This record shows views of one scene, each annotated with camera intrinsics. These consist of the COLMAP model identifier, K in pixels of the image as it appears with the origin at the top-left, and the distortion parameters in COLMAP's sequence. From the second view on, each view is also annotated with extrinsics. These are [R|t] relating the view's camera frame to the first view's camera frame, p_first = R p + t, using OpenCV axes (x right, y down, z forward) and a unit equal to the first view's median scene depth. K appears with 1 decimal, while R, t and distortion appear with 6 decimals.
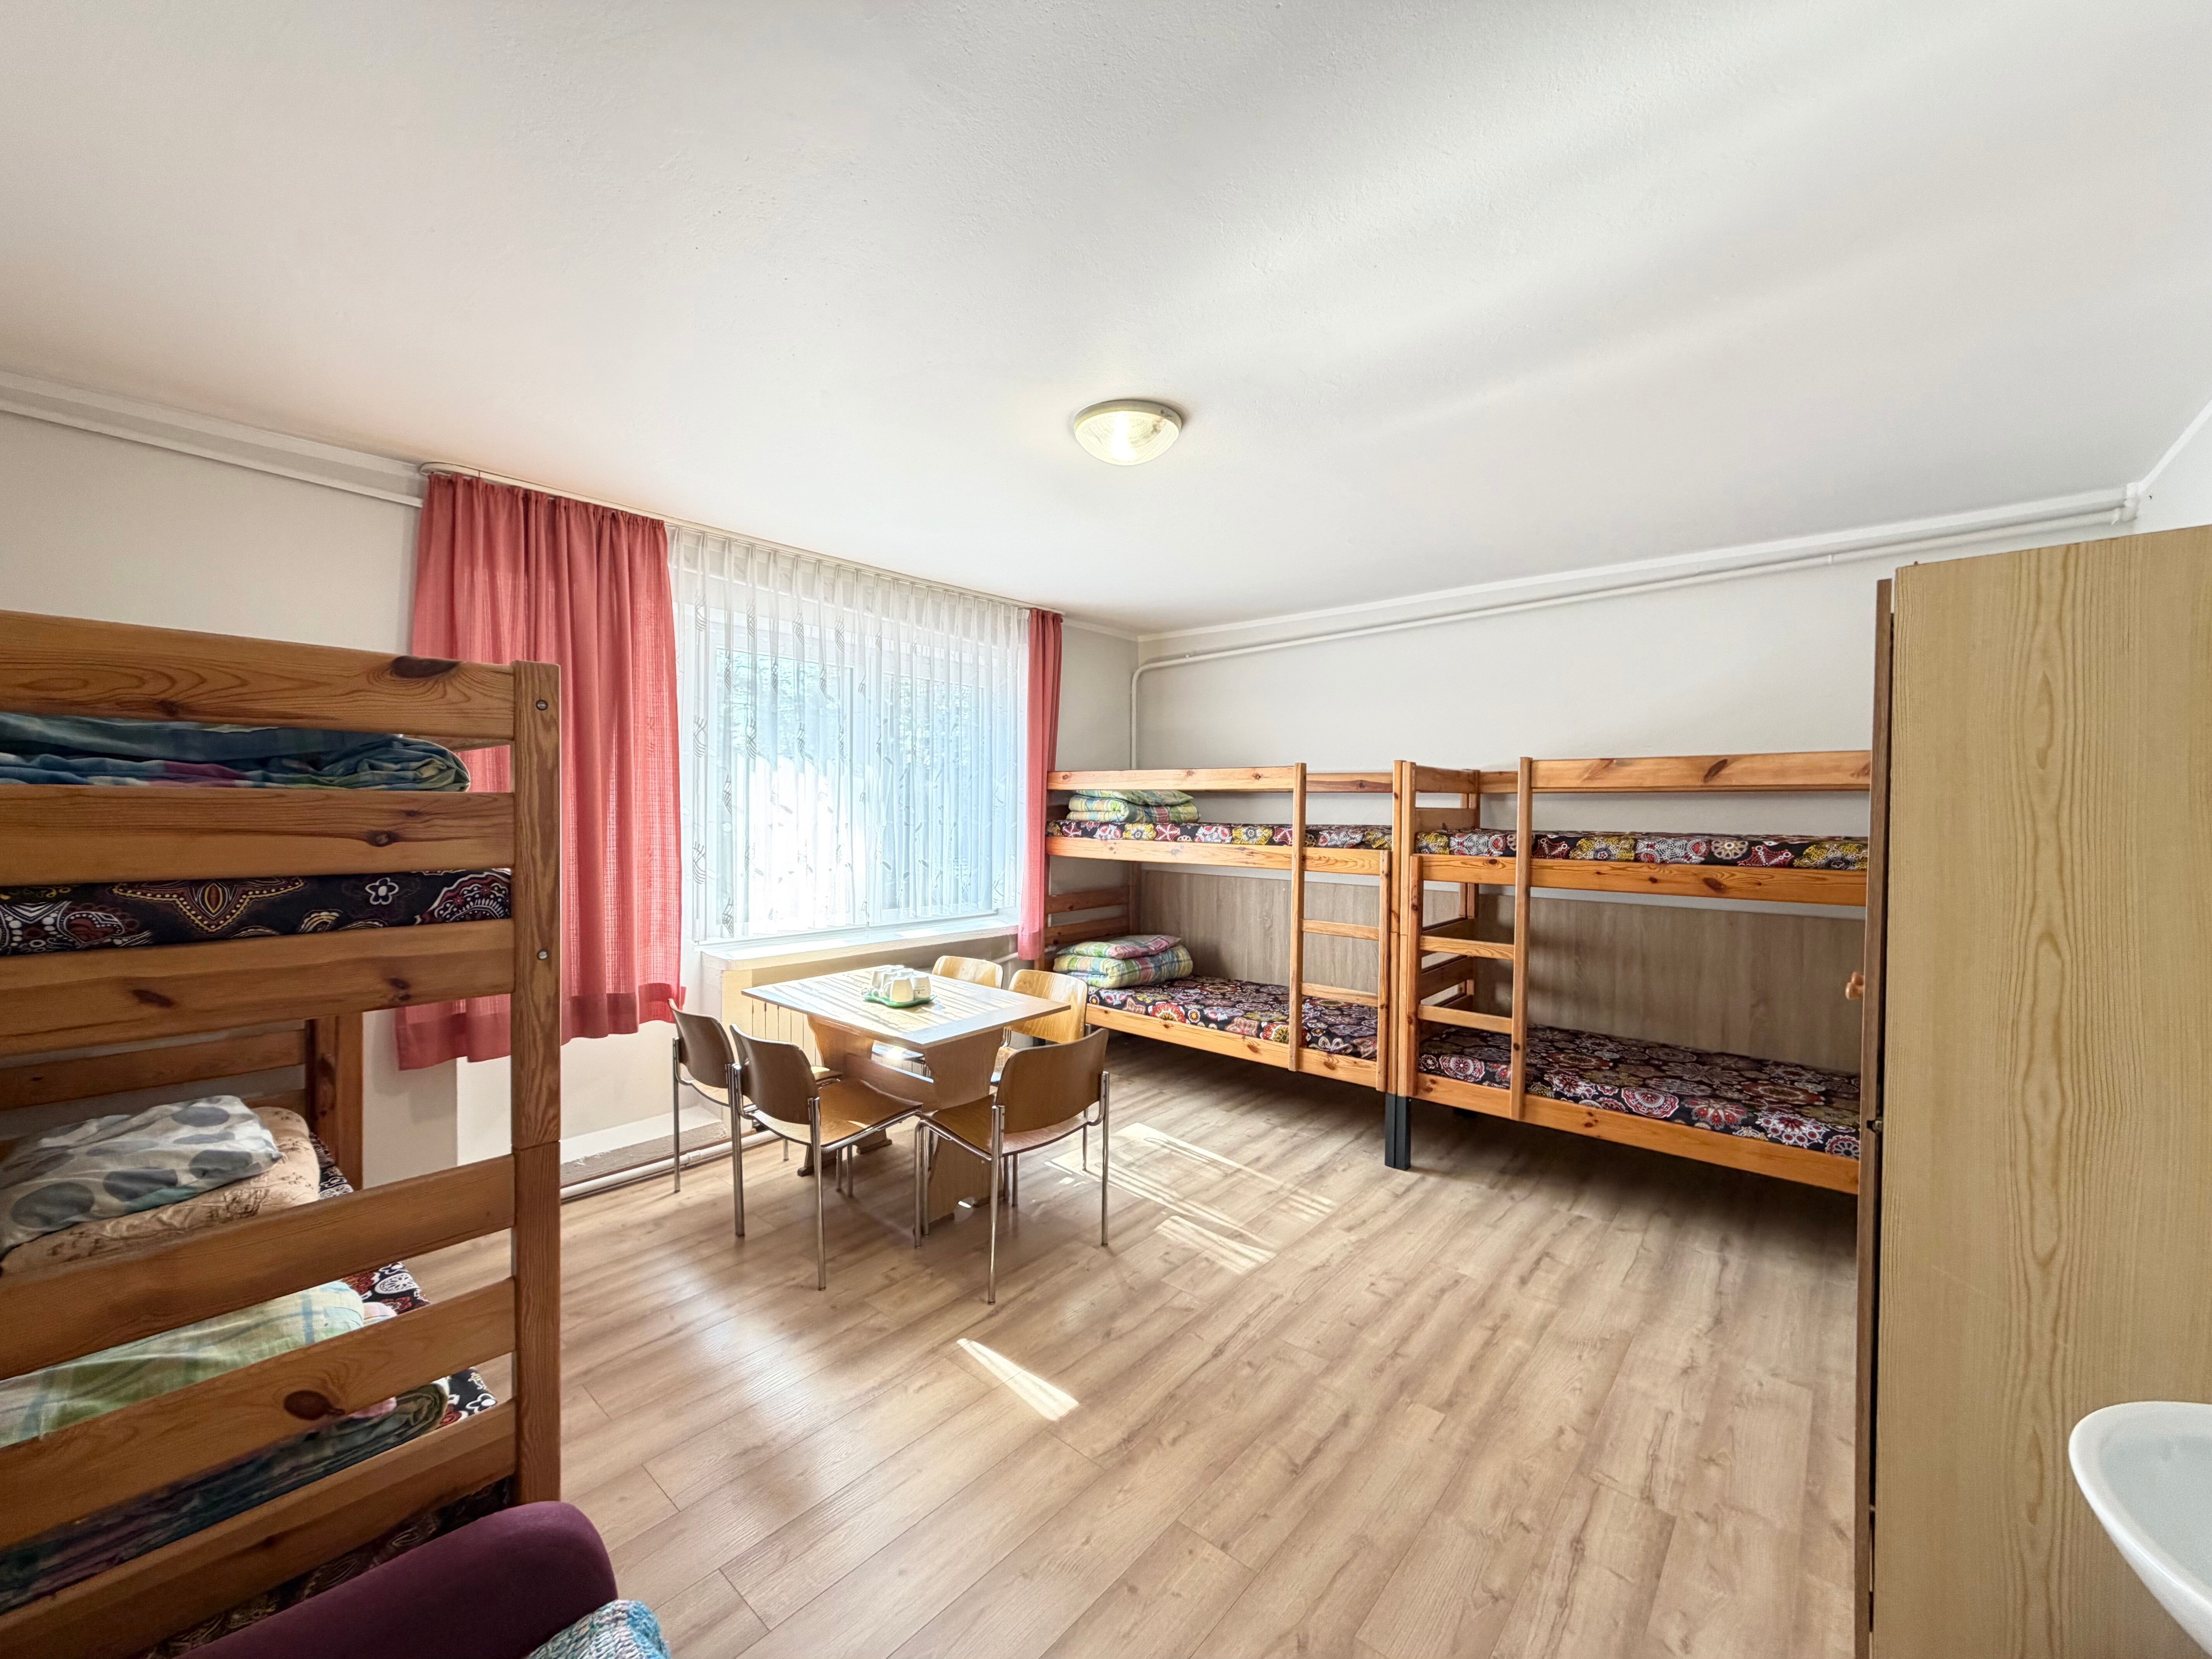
lens RADIAL K [[889.8, 0, 1110.2], [0, 889.8, 835.3], [0, 0, 1]] dist [-0.001703, 0.000018]
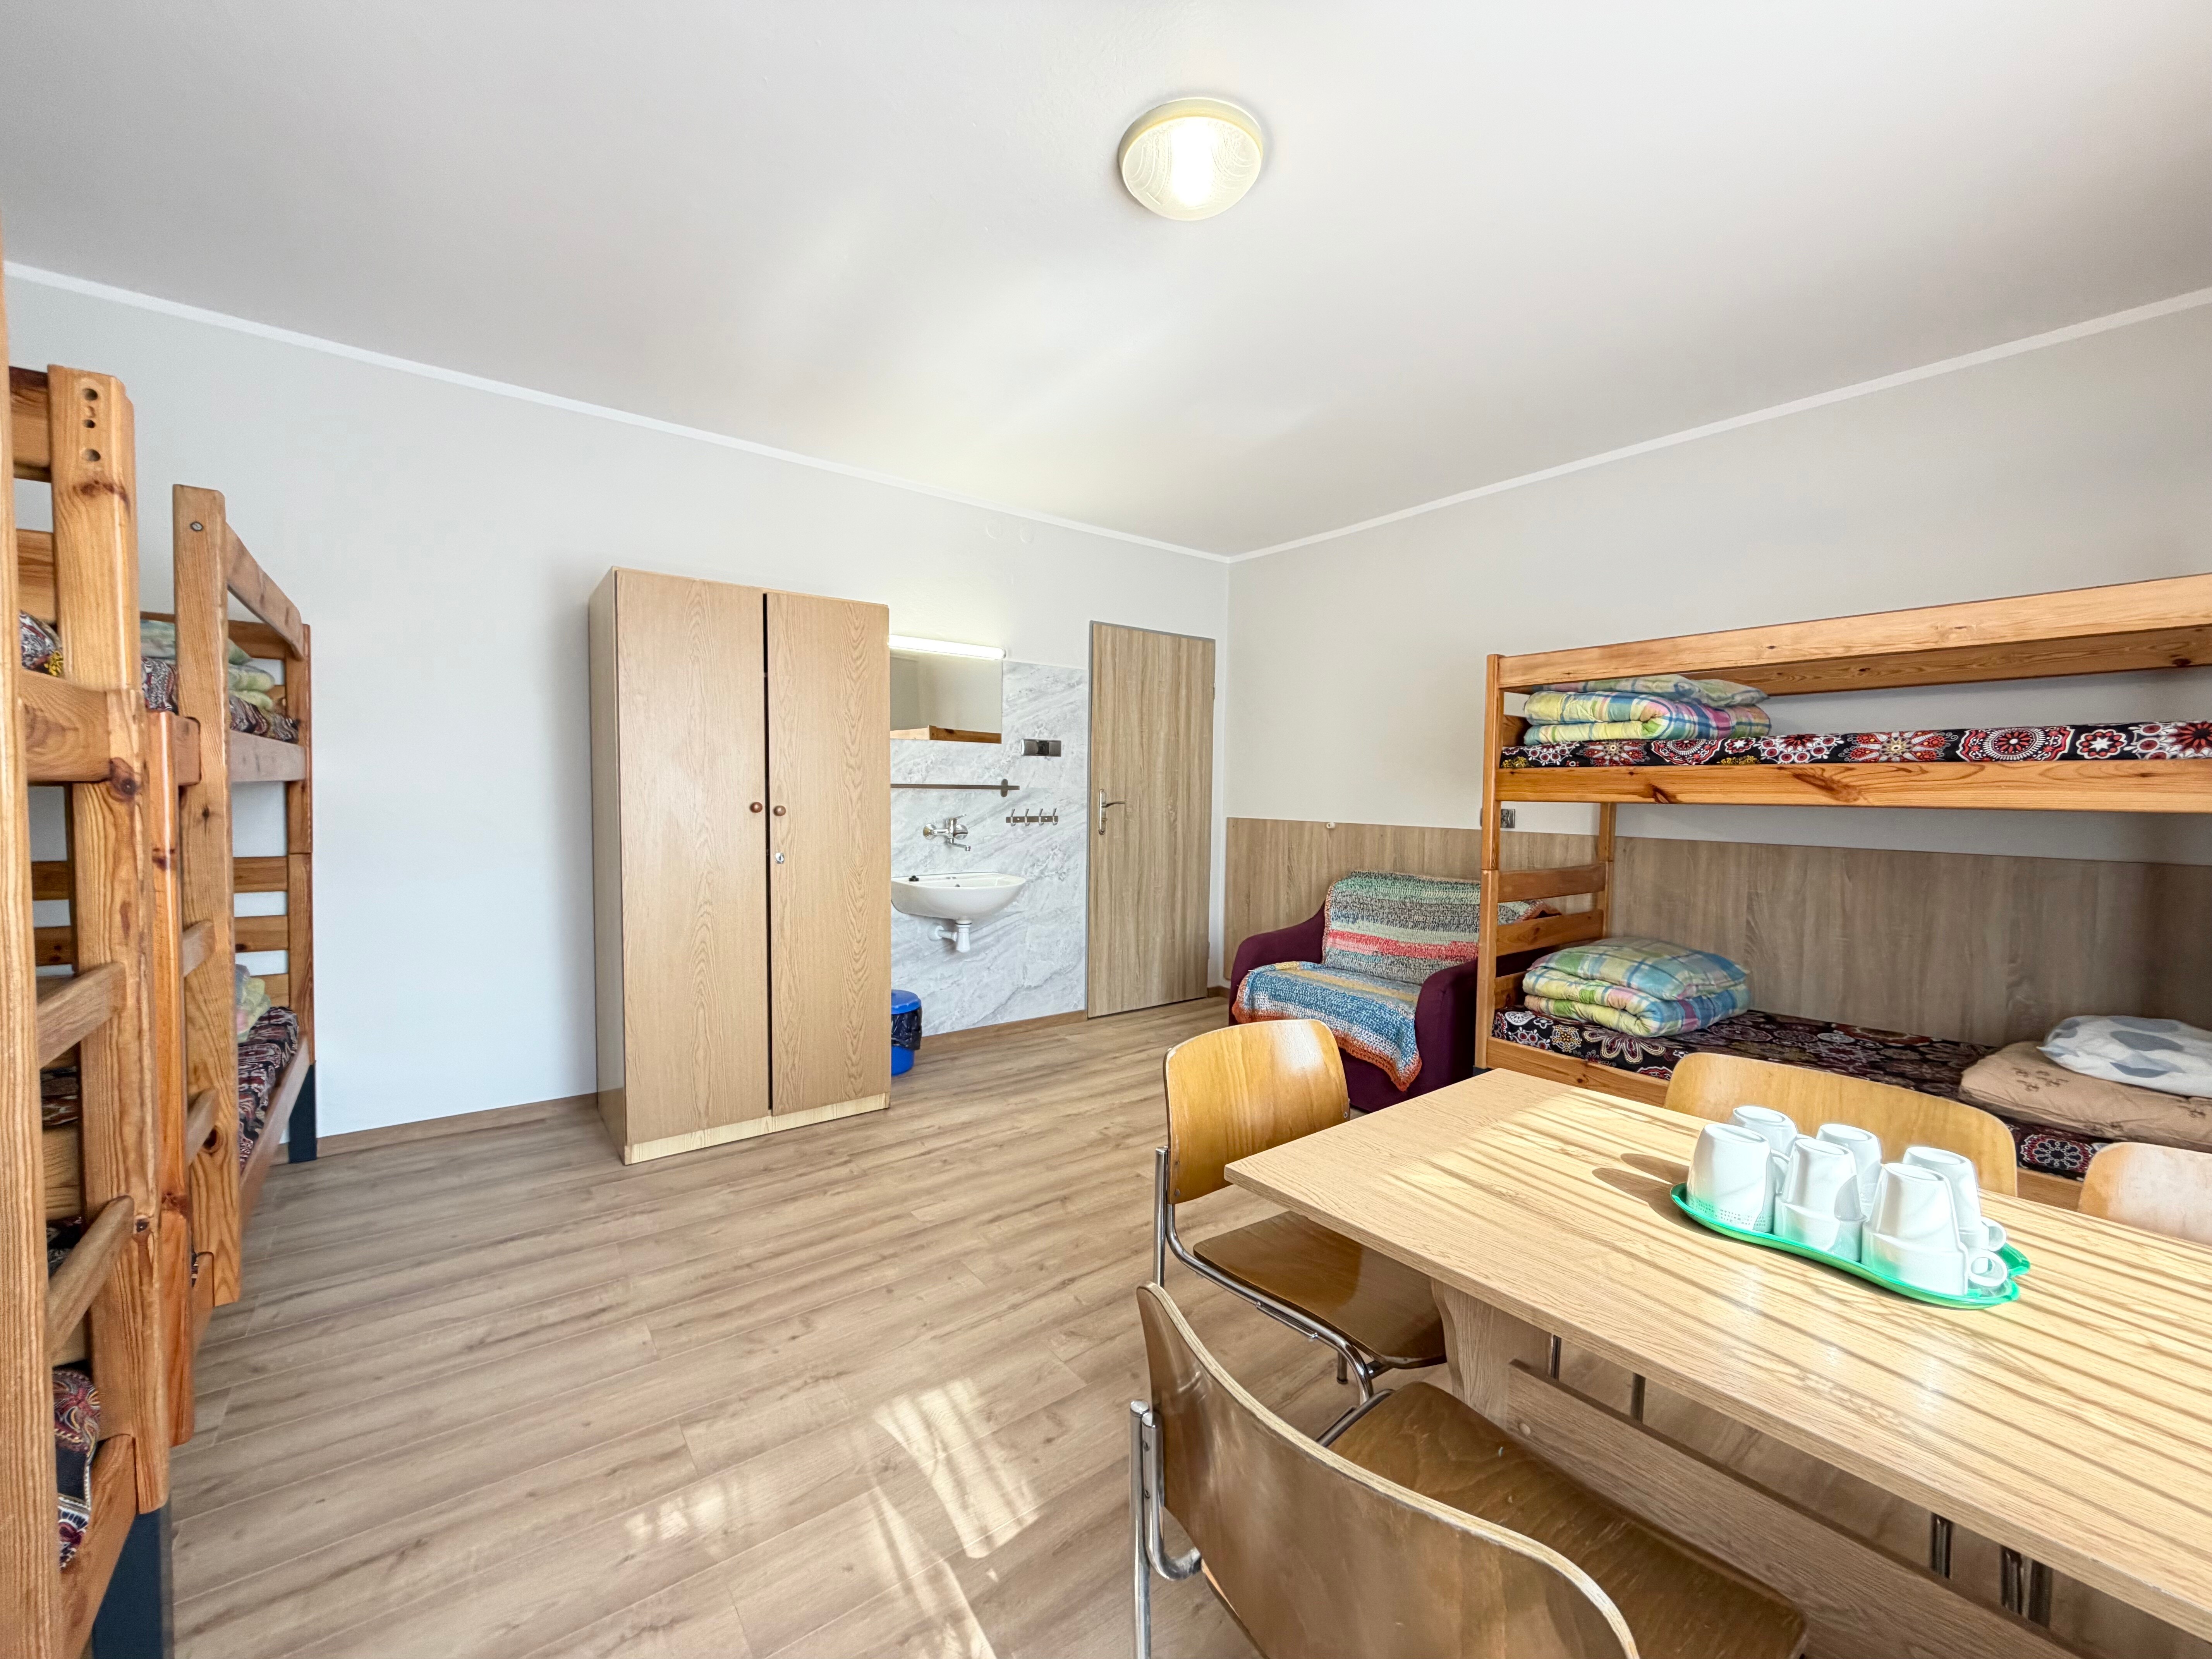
lens RADIAL K [[889.8, 0, 1102.2], [0, 889.8, 827.0], [0, 0, 1]] dist [-0.001703, 0.000018]
pose [[-0.978098, -0.032748, 0.205552, -0.076237], [-0.020574, 0.997920, 0.061089, 0.057506], [-0.207125, 0.055522, -0.976738, 1.683554]]
